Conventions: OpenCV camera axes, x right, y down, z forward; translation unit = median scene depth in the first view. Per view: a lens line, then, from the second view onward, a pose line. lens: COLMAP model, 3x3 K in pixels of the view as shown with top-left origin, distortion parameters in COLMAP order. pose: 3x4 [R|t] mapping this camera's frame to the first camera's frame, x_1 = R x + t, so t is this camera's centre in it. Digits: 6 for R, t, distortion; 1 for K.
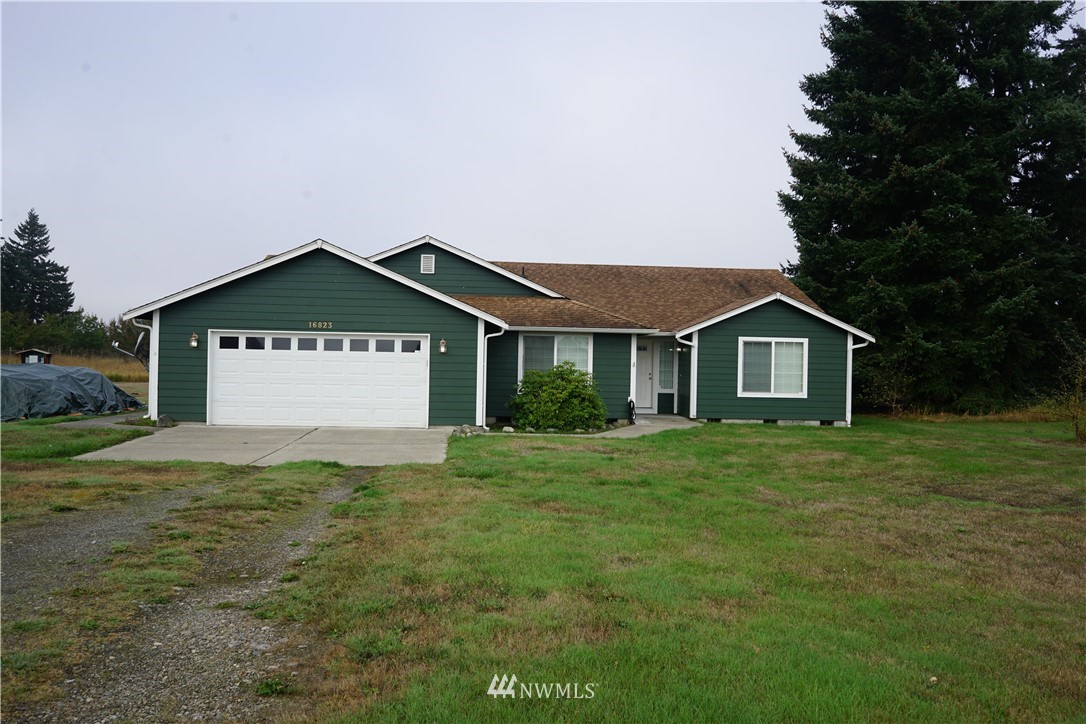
lens RADIAL K [[832.7, 0, 543.8], [0, 832.7, 361.7], [0, 0, 1]] dist [-0.023770, 0.012527]
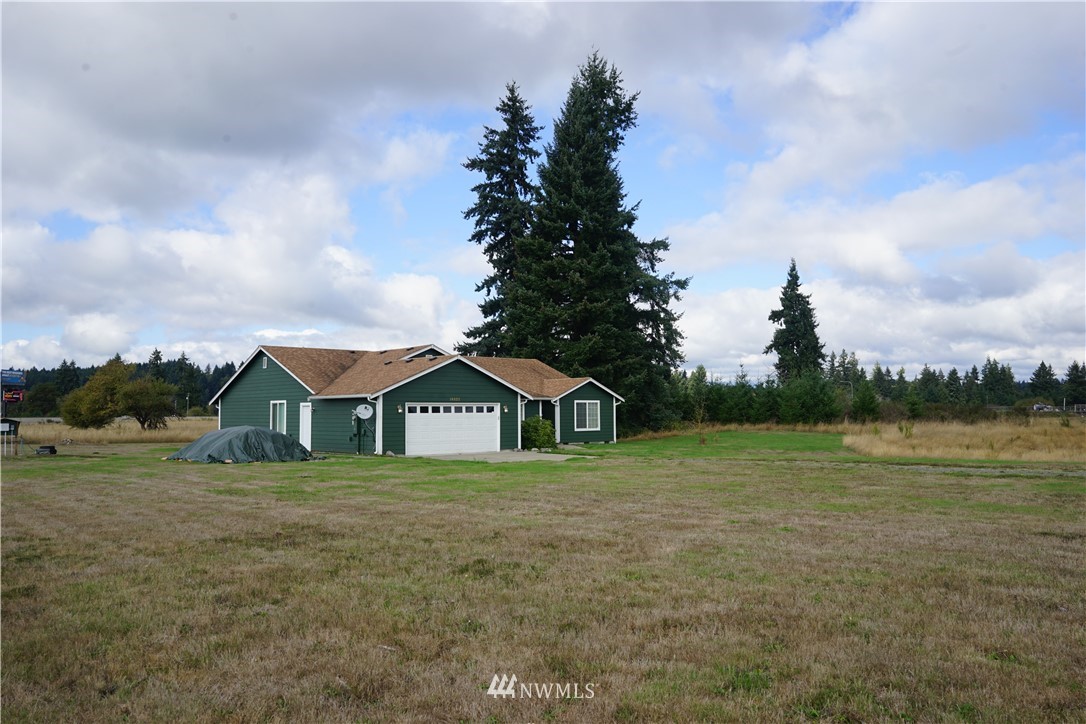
lens RADIAL K [[858.7, 0, 544.4], [0, 858.7, 358.5], [0, 0, 1]] dist [-0.003950, 0.002961]
pose [[0.783681, 0.014437, 0.620996, -1.084883], [0.022018, 0.998456, -0.050998, -0.026766], [-0.620773, 0.053640, 0.782153, -0.547240]]
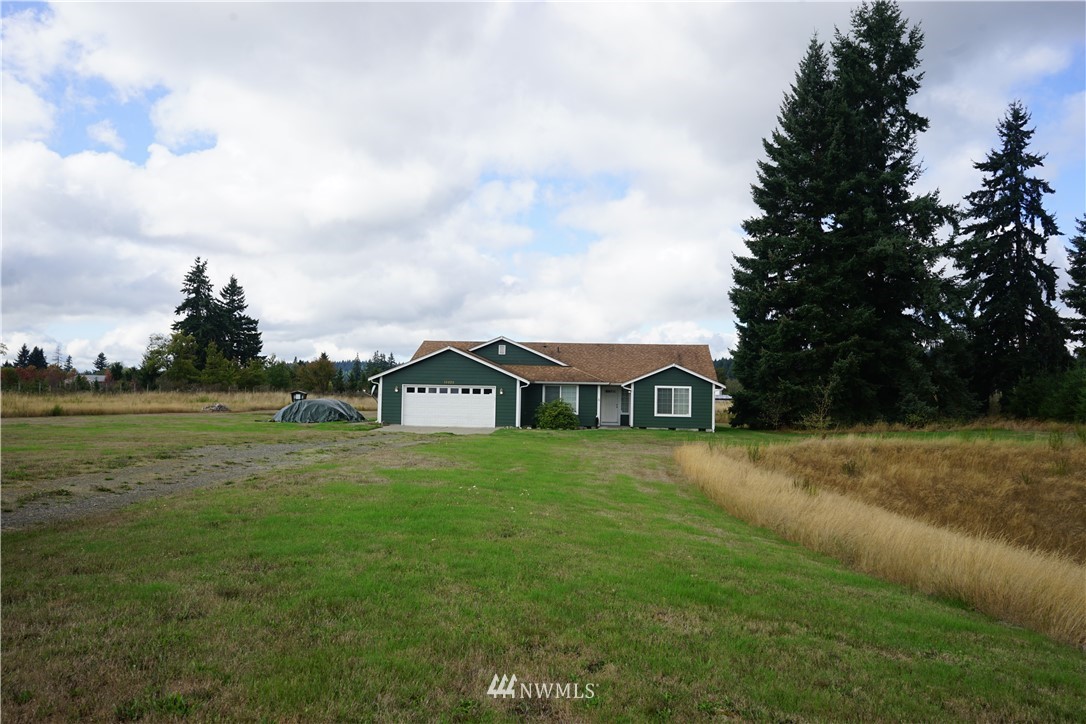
lens RADIAL K [[832.7, 0, 543.8], [0, 832.7, 361.7], [0, 0, 1]] dist [-0.023770, 0.012527]
pose [[0.987124, -0.006186, -0.159835, 0.292165], [-0.000428, 0.999146, -0.041315, -0.005222], [0.159954, 0.040851, 0.986279, -1.004225]]
